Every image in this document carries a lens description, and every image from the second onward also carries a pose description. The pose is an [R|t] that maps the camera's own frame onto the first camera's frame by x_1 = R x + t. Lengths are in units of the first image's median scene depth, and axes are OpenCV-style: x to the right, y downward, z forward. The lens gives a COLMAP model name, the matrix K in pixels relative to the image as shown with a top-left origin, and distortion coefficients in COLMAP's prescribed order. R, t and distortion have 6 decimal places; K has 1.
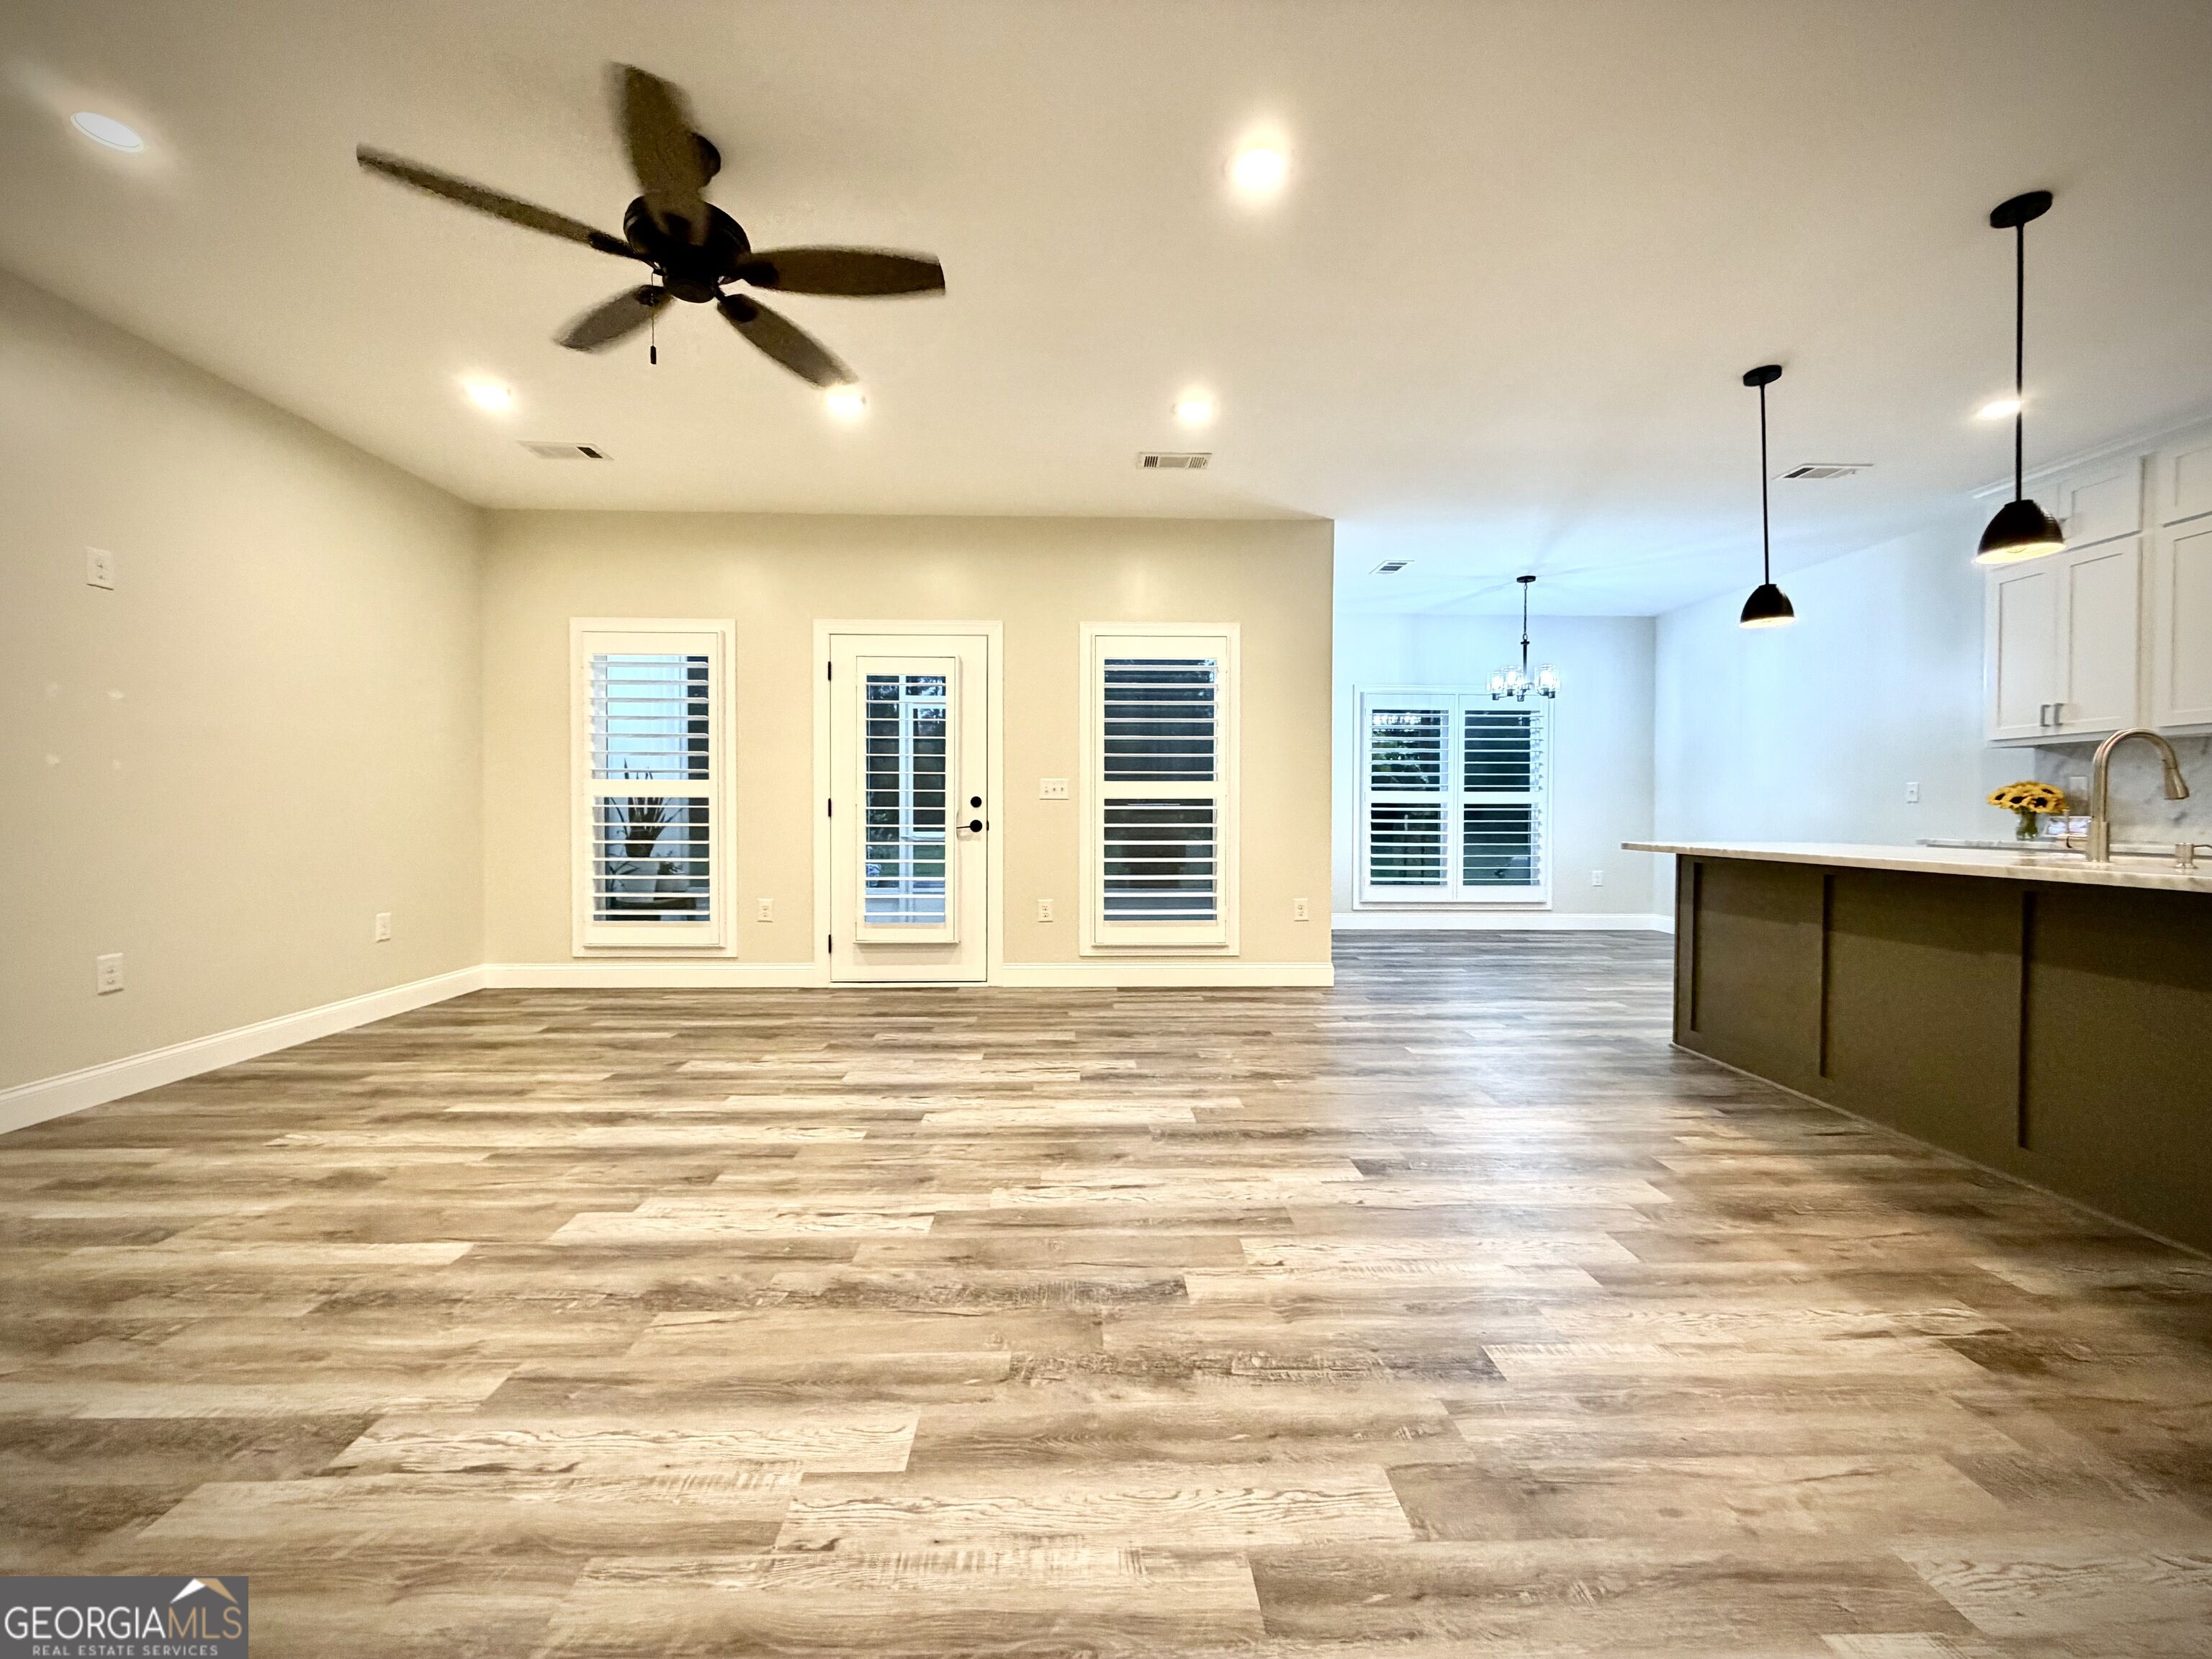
lens RADIAL K [[882.1, 0, 1102.1], [0, 882.1, 824.5], [0, 0, 1]] dist [-0.000643, 0.000392]
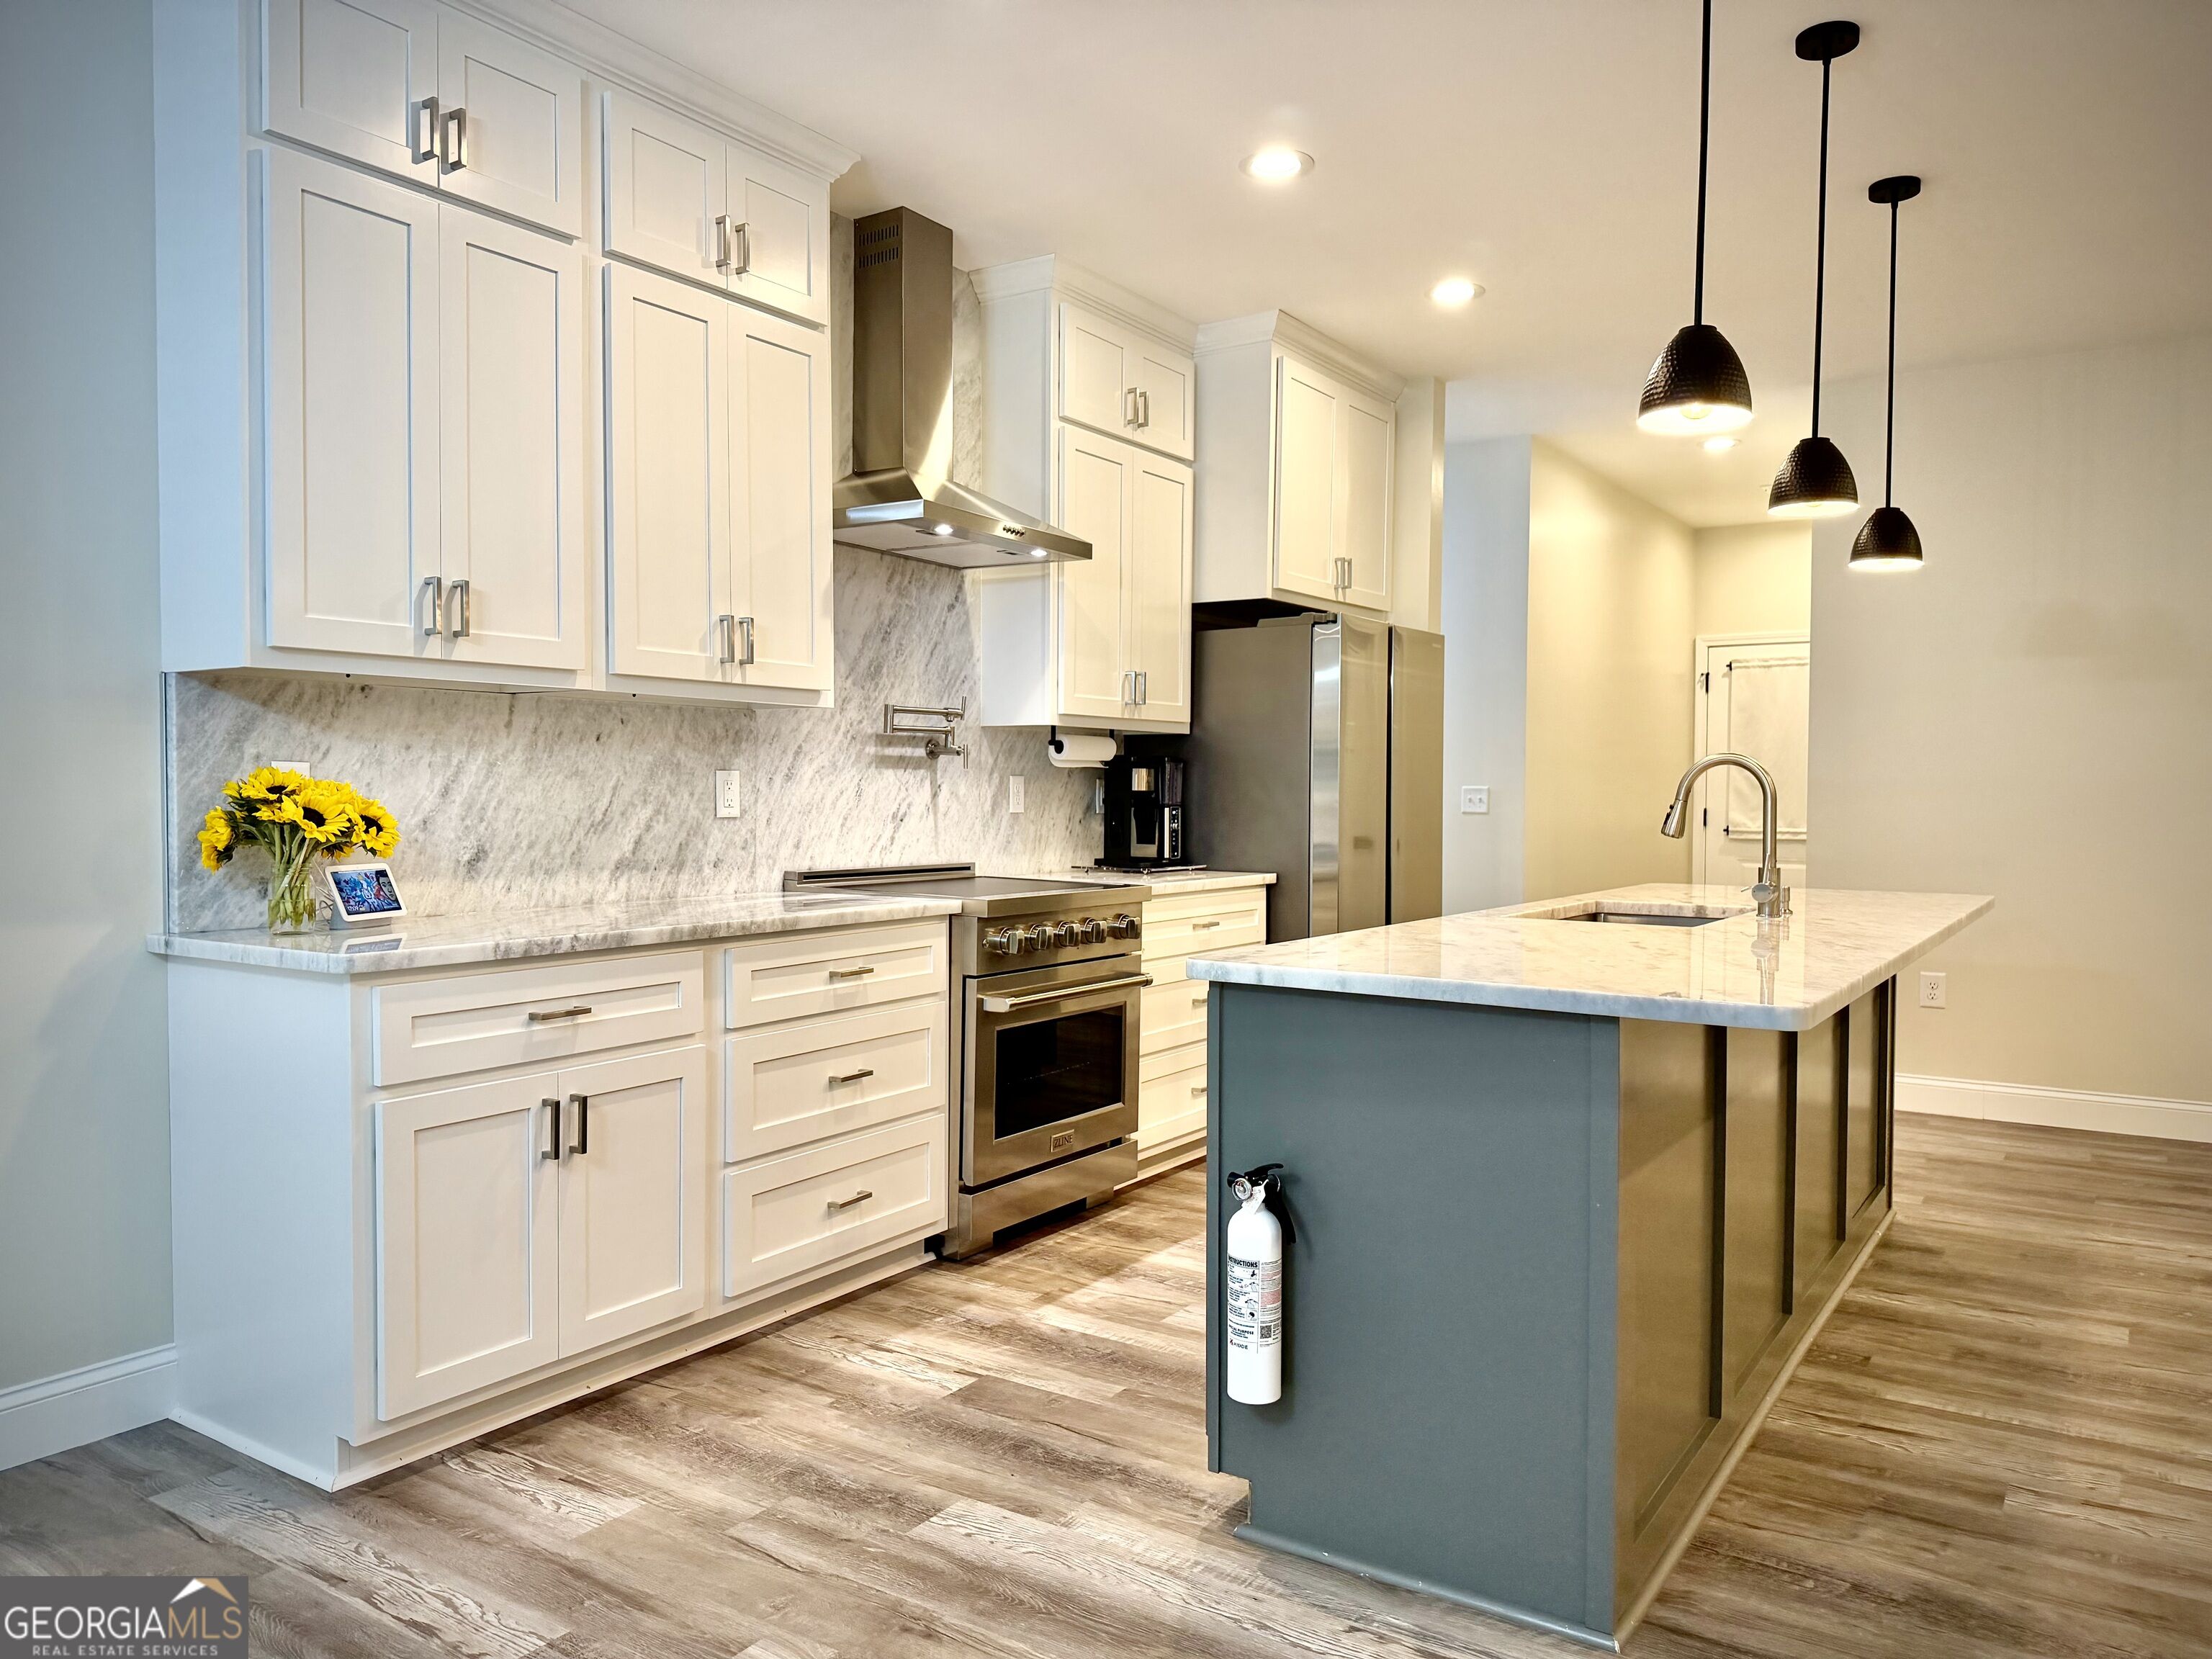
lens RADIAL K [[1554.1, 0, 1102.3], [0, 1554.1, 832.7], [0, 0, 1]] dist [0.135676, -0.212445]
pose [[-0.811675, -0.022205, 0.583687, 0.465726], [0.002090, 0.999160, 0.040917, -0.057043], [-0.584105, 0.034431, -0.810947, 1.522395]]
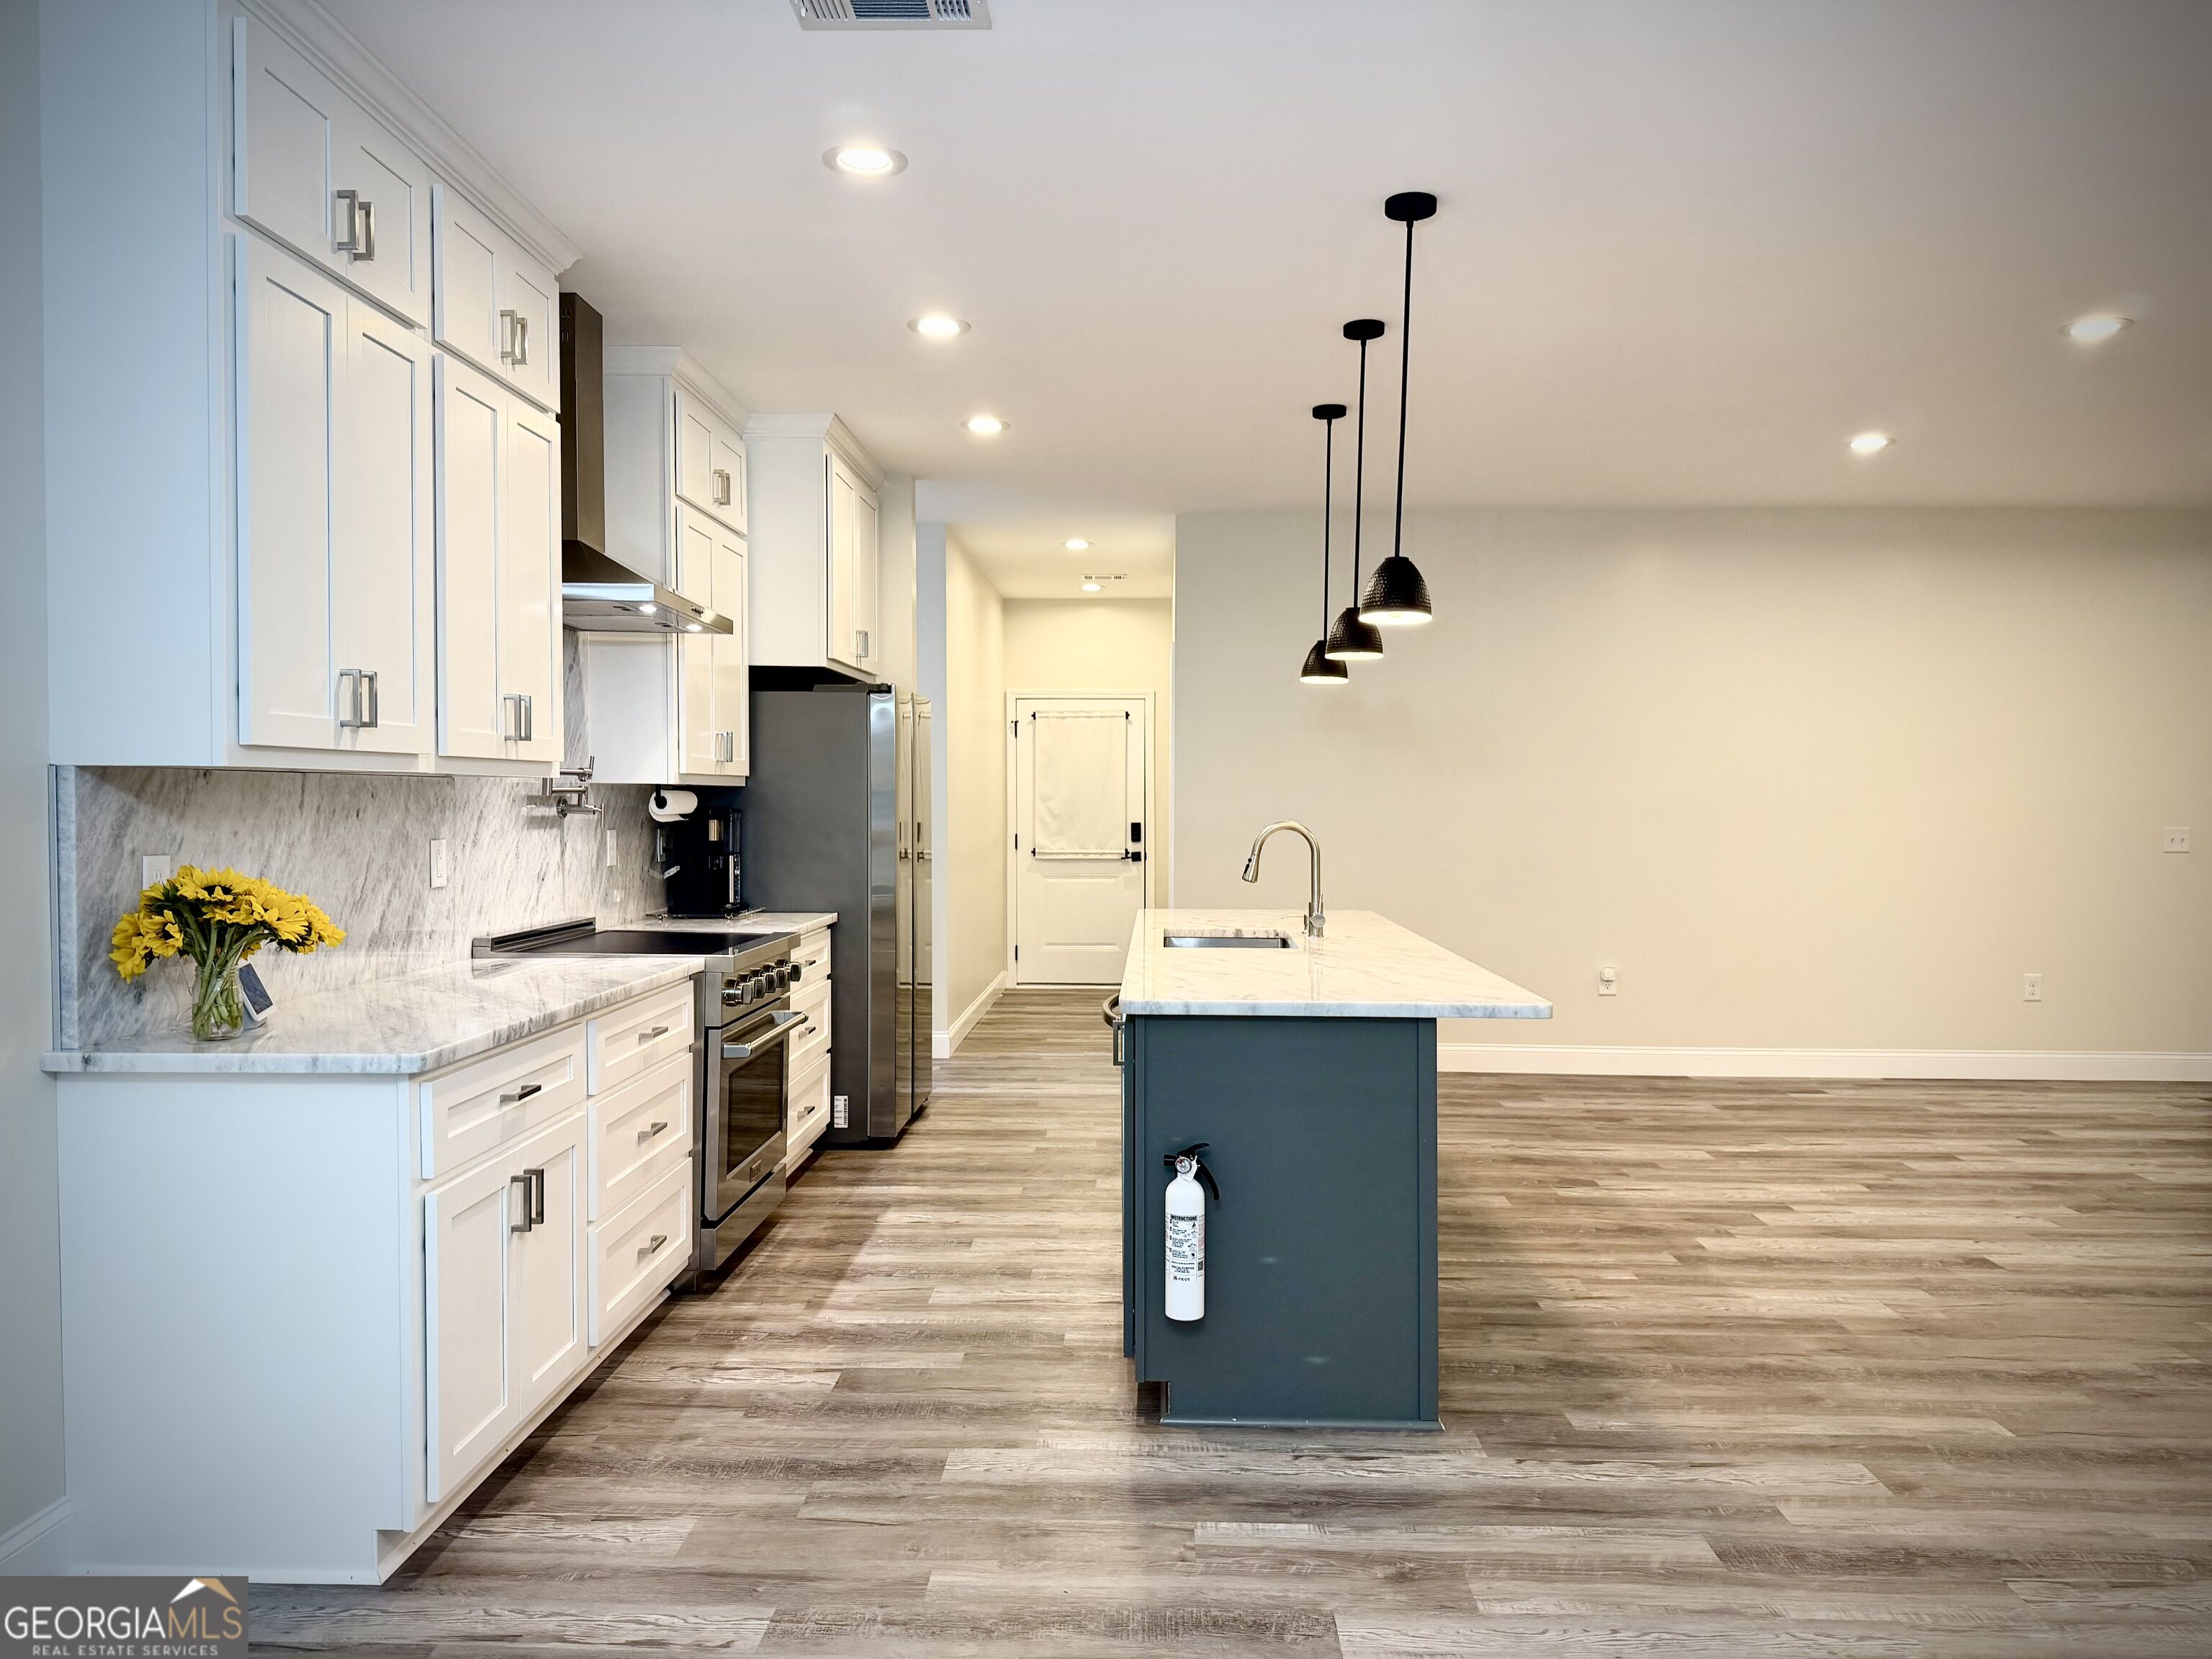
lens RADIAL K [[1552.7, 0, 1126.9], [0, 1552.7, 836.6], [0, 0, 1]] dist [0.044365, -0.048983]
pose [[-0.998311, -0.007420, 0.057623, 0.757327], [-0.005119, 0.999188, 0.039974, -0.100673], [-0.057873, 0.039612, -0.997538, 1.815199]]
